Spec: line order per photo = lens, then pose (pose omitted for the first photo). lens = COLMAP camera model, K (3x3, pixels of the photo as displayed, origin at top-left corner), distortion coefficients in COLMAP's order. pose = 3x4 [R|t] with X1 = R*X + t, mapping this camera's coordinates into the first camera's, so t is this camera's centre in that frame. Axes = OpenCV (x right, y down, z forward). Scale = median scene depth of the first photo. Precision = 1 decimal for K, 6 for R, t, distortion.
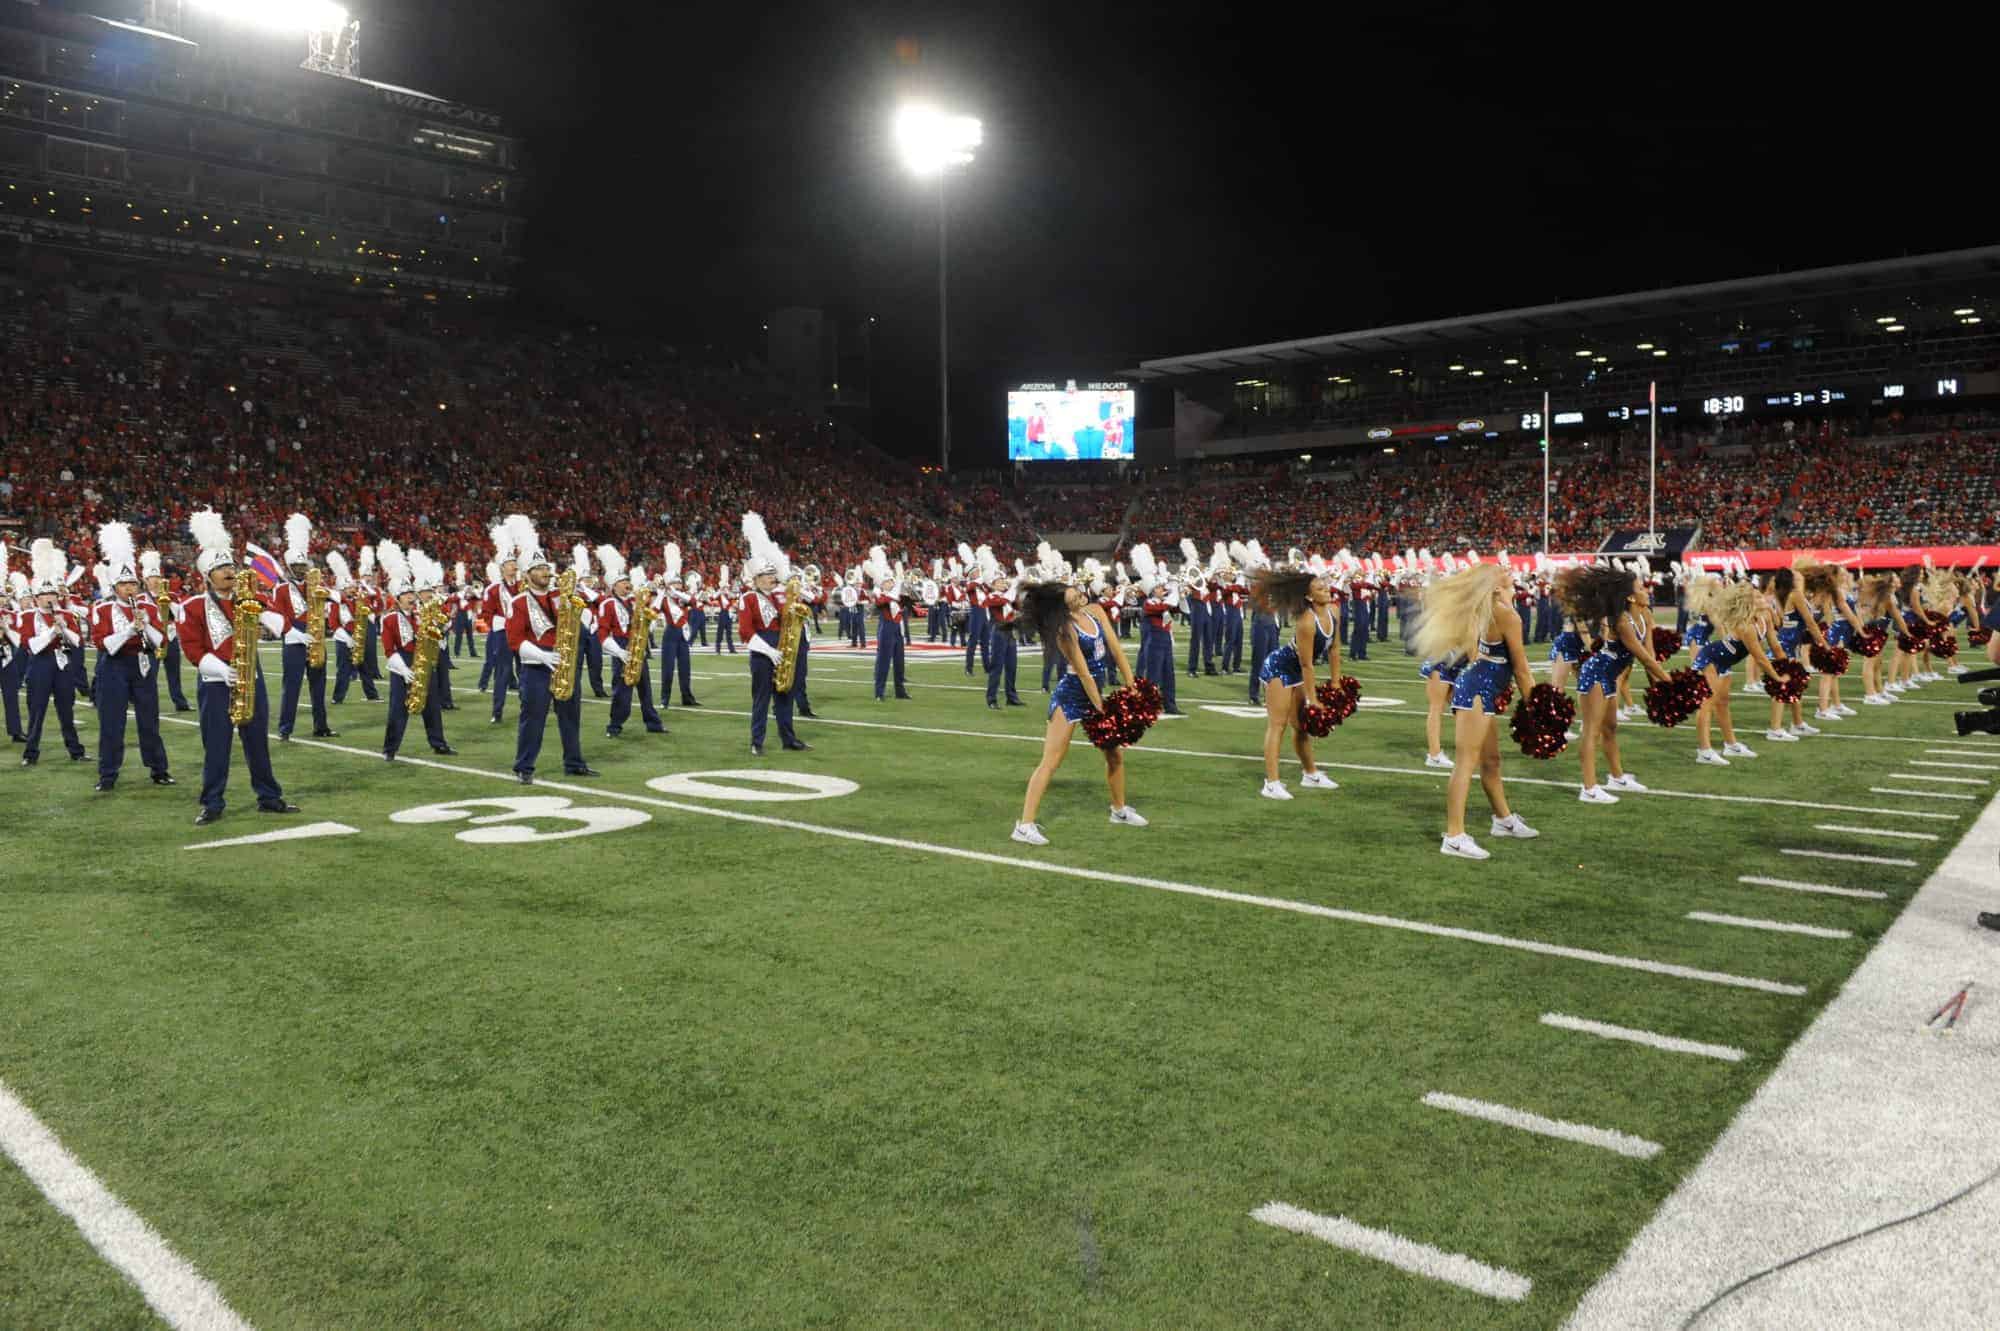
lens RADIAL K [[1359.8, 0, 994.6], [0, 1359.8, 668.1], [0, 0, 1]] dist [-0.050981, -0.000439]
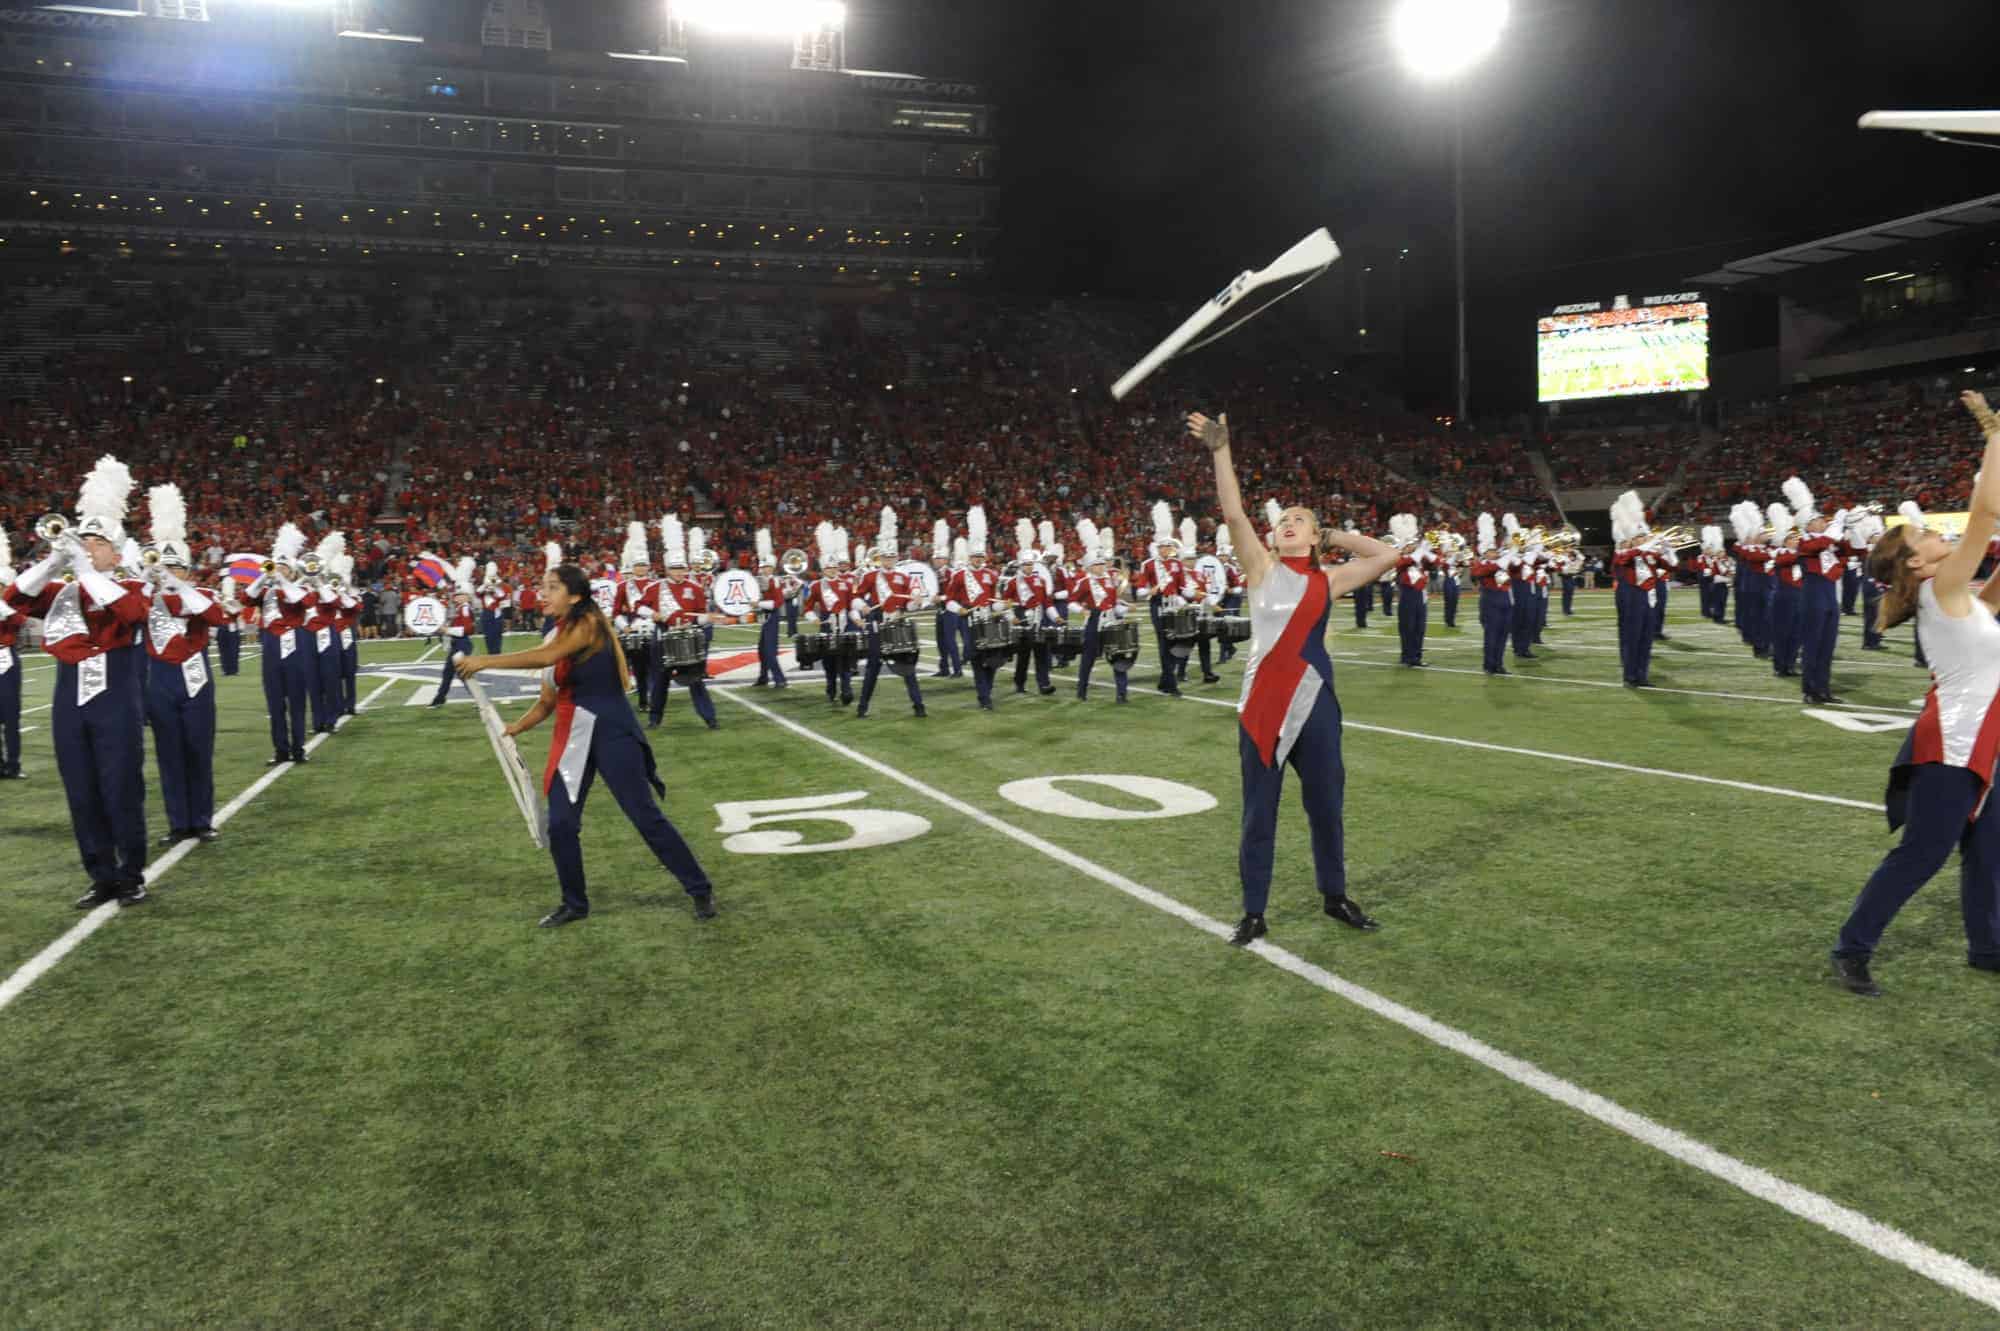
lens RADIAL K [[1359.8, 0, 1004.8], [0, 1359.8, 672.7], [0, 0, 1]] dist [-0.050981, -0.000439]
pose [[0.882385, 0.017381, -0.470207, 0.126561], [-0.005809, 0.999644, 0.026049, -0.010282], [0.470493, -0.020253, 0.882171, 0.146066]]
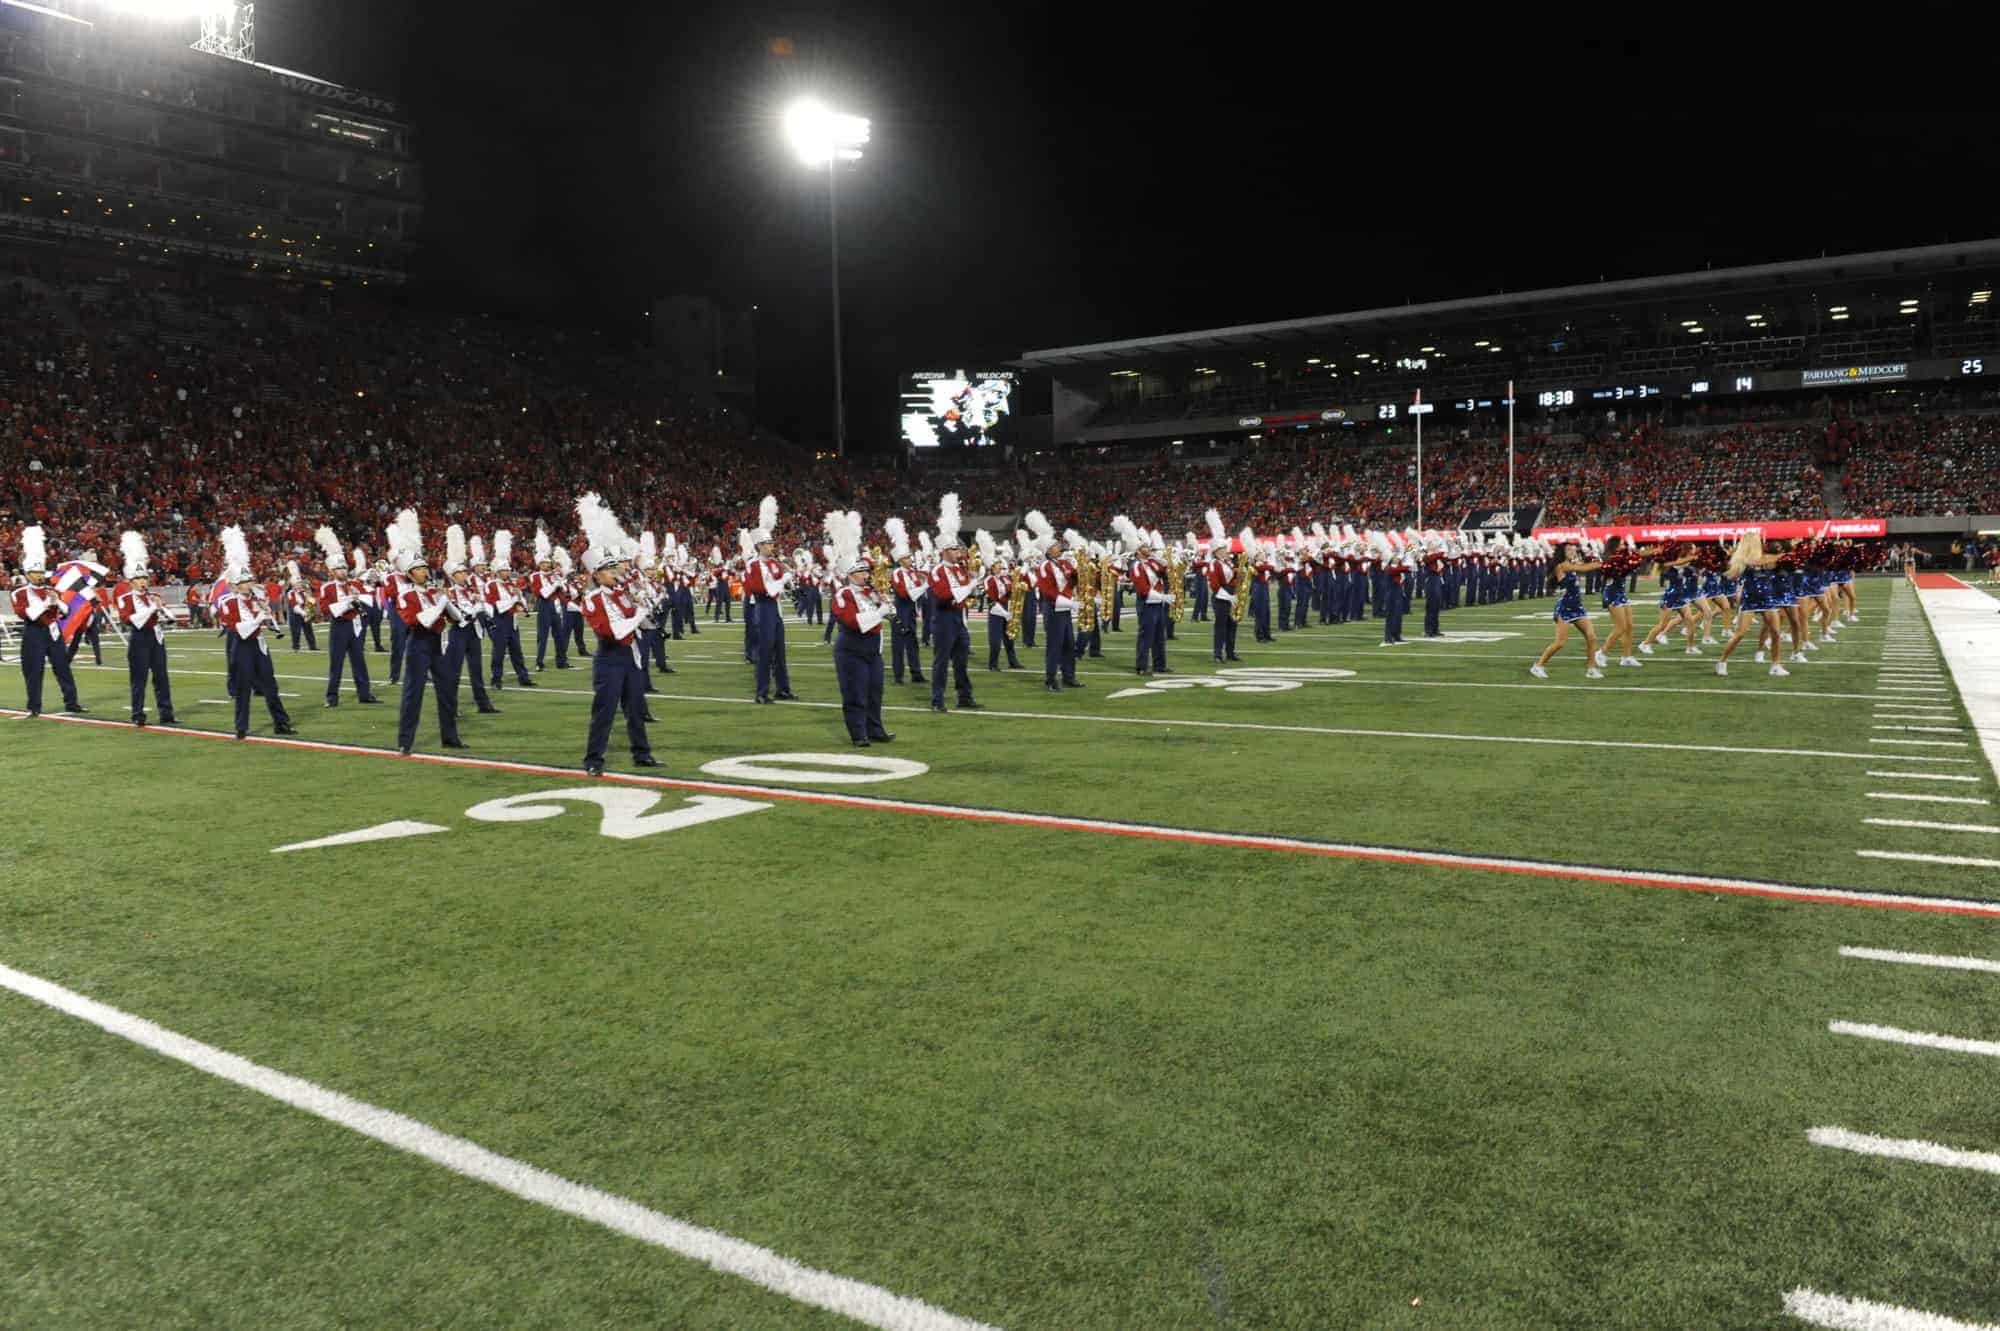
lens RADIAL K [[1359.8, 0, 993.4], [0, 1359.8, 668.2], [0, 0, 1]] dist [-0.050981, -0.000439]
pose [[0.991013, -0.020710, 0.132150, -0.070665], [0.018828, 0.999703, 0.015477, 0.004375], [-0.132431, -0.012850, 0.991109, -0.059001]]
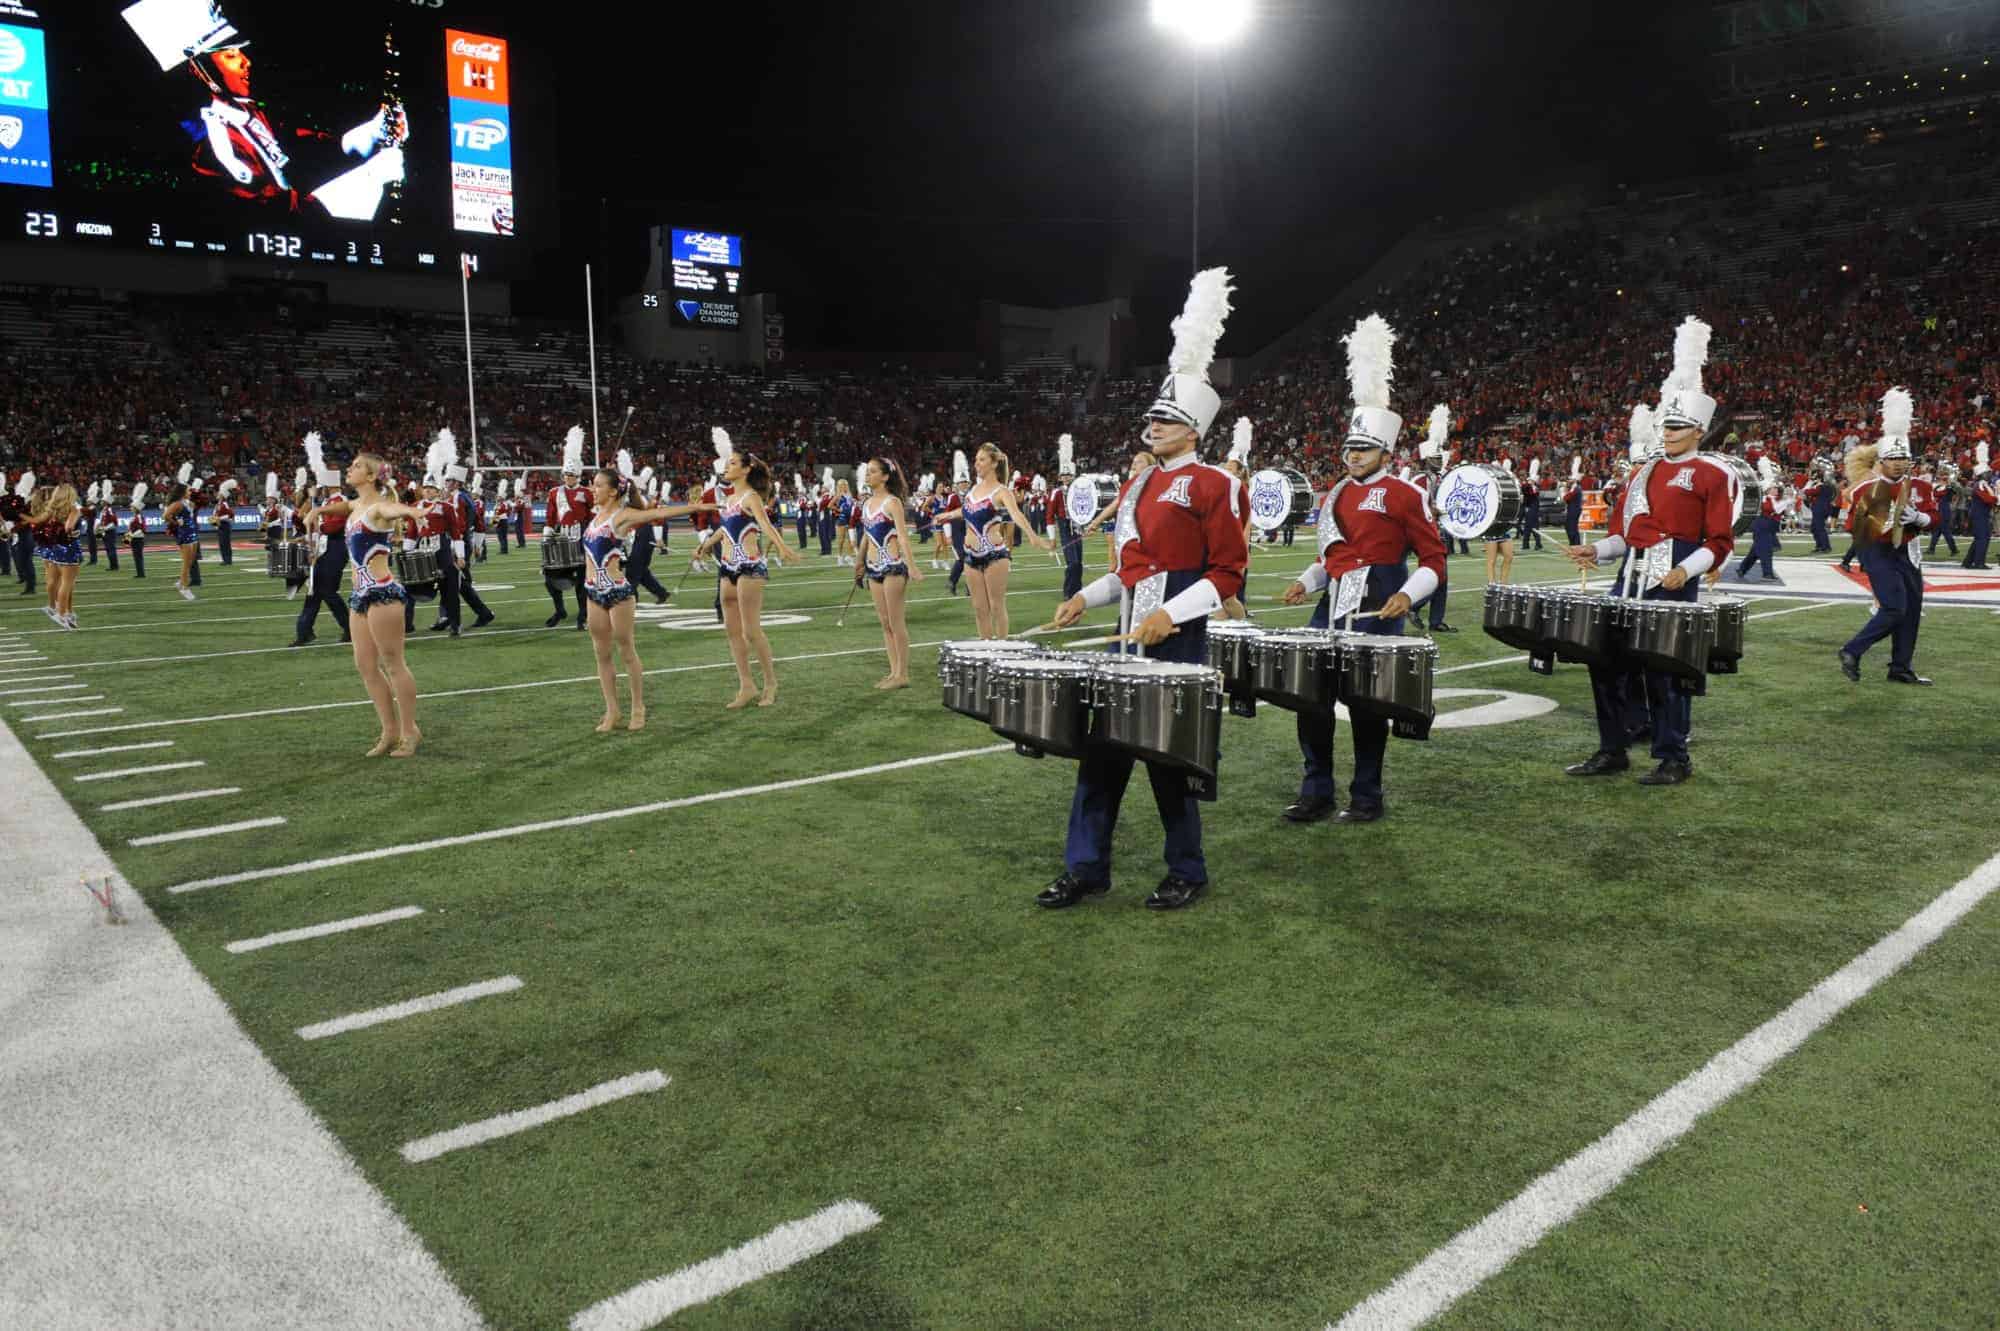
lens RADIAL K [[1359.8, 0, 1004.5], [0, 1359.8, 672.1], [0, 0, 1]] dist [-0.050981, -0.000439]
pose [[-0.118923, 0.138663, -0.983173, 0.173573], [-0.044360, 0.988470, 0.144776, -0.013221], [0.991912, 0.060831, -0.111401, 0.197620]]
